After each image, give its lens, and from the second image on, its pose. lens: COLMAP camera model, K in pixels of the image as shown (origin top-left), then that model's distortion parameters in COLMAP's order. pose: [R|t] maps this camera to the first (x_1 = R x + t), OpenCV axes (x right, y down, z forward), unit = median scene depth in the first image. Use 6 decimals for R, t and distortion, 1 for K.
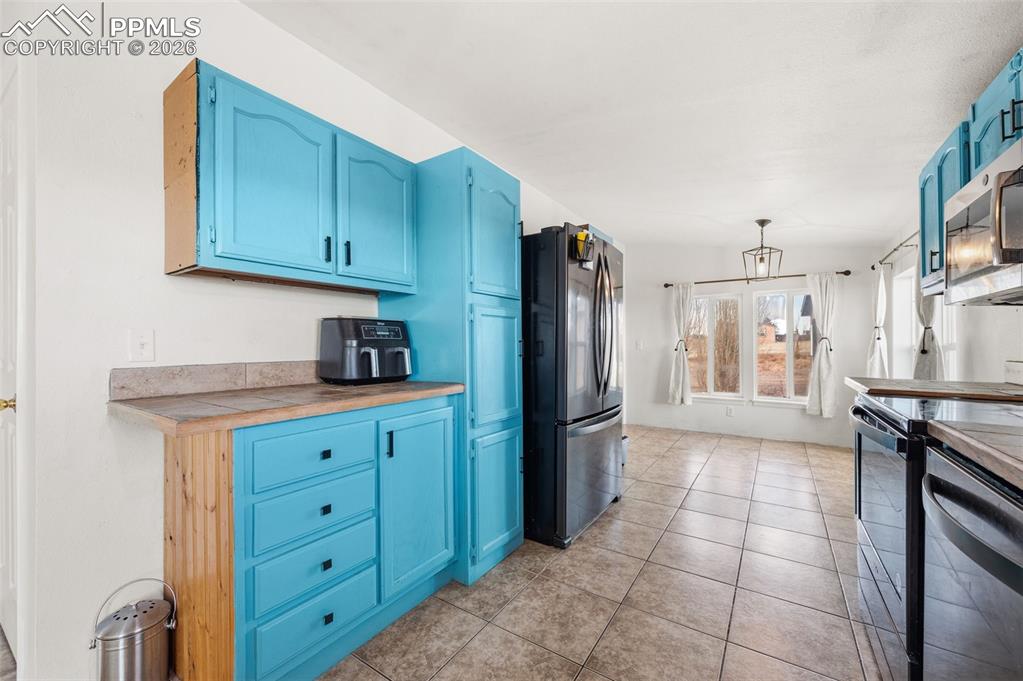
lens RADIAL K [[408.0, 0, 512.6], [0, 408.0, 341.9], [0, 0, 1]] dist [-0.003410, -0.000236]
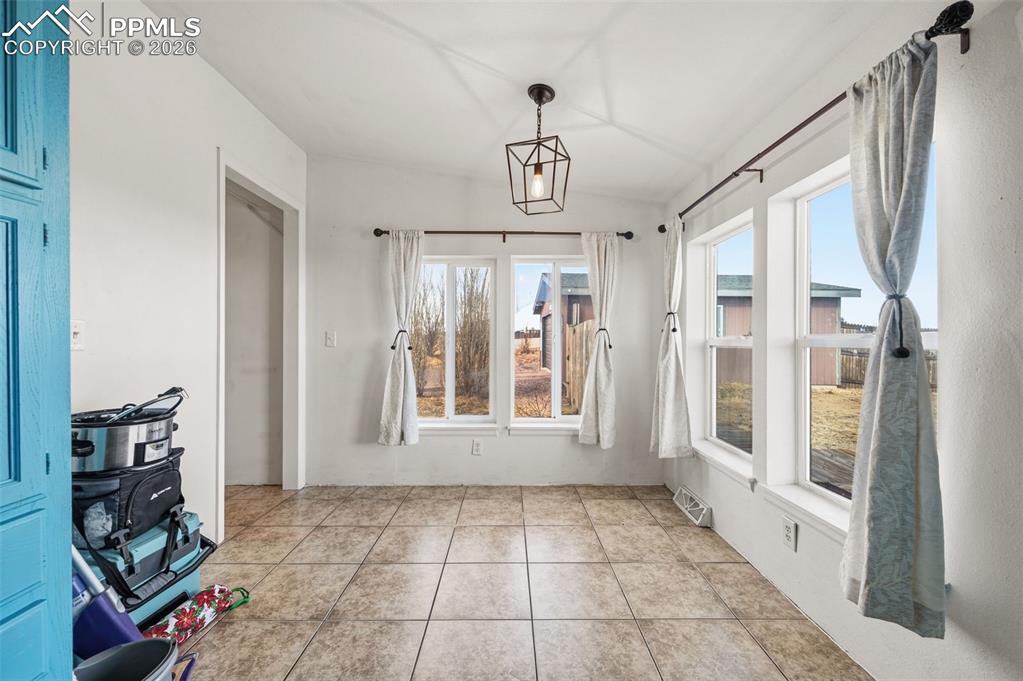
lens RADIAL K [[408.0, 0, 514.2], [0, 408.0, 339.0], [0, 0, 1]] dist [-0.003410, -0.000236]
pose [[0.830052, 0.006299, 0.557650, 0.259205], [-0.007972, 0.999968, 0.000570, 0.007251], [-0.557629, -0.004919, 0.830076, 0.503386]]
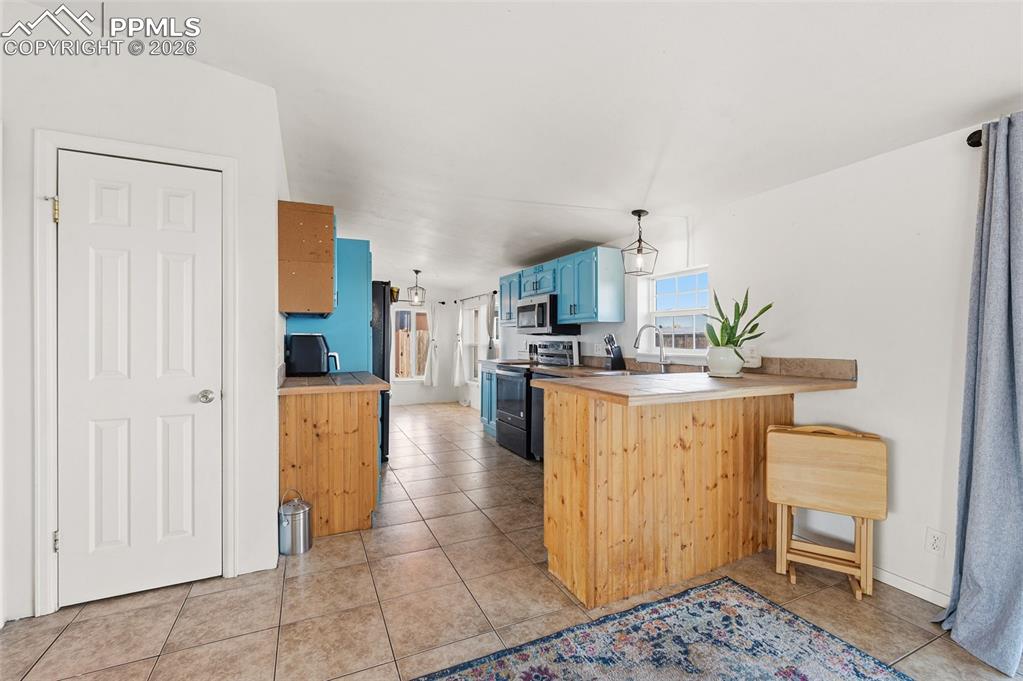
lens RADIAL K [[431.8, 0, 509.9], [0, 431.8, 338.7], [0, 0, 1]] dist [-0.002793, -0.000070]
pose [[0.531101, -0.000070, 0.847308, -0.578253], [-0.004413, 0.999986, 0.002849, -0.020050], [-0.847297, -0.005253, 0.531094, -0.226199]]
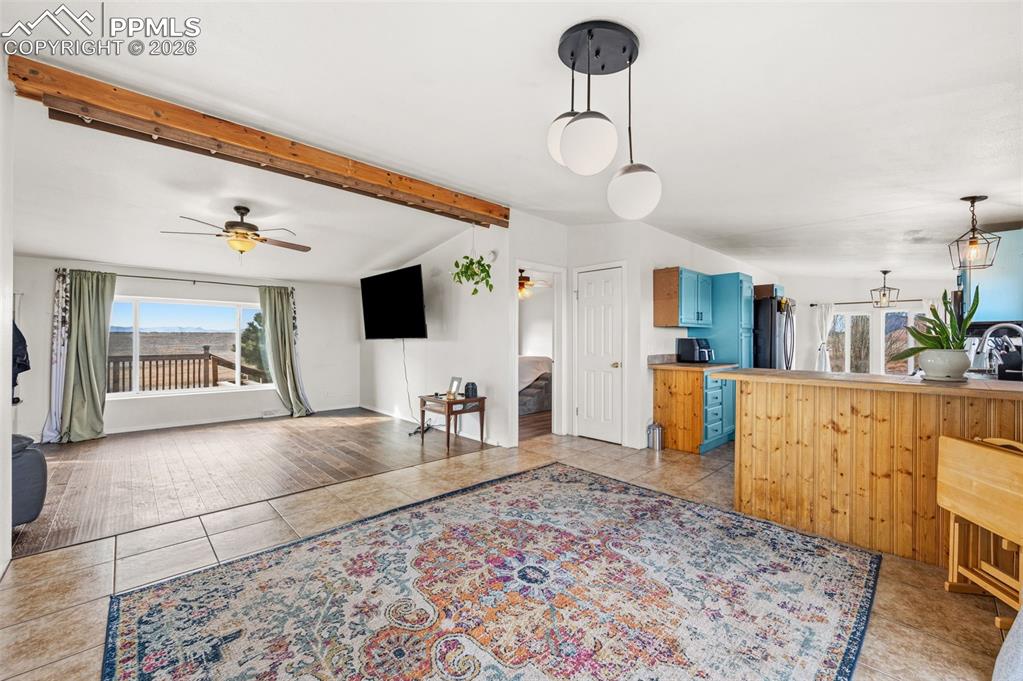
lens RADIAL K [[408.0, 0, 516.4], [0, 408.0, 340.8], [0, 0, 1]] dist [-0.003410, -0.000236]
pose [[0.974505, 0.005184, -0.224307, -0.374373], [-0.003753, 0.999970, 0.006803, -0.021706], [0.224336, -0.005788, 0.974495, -0.753315]]
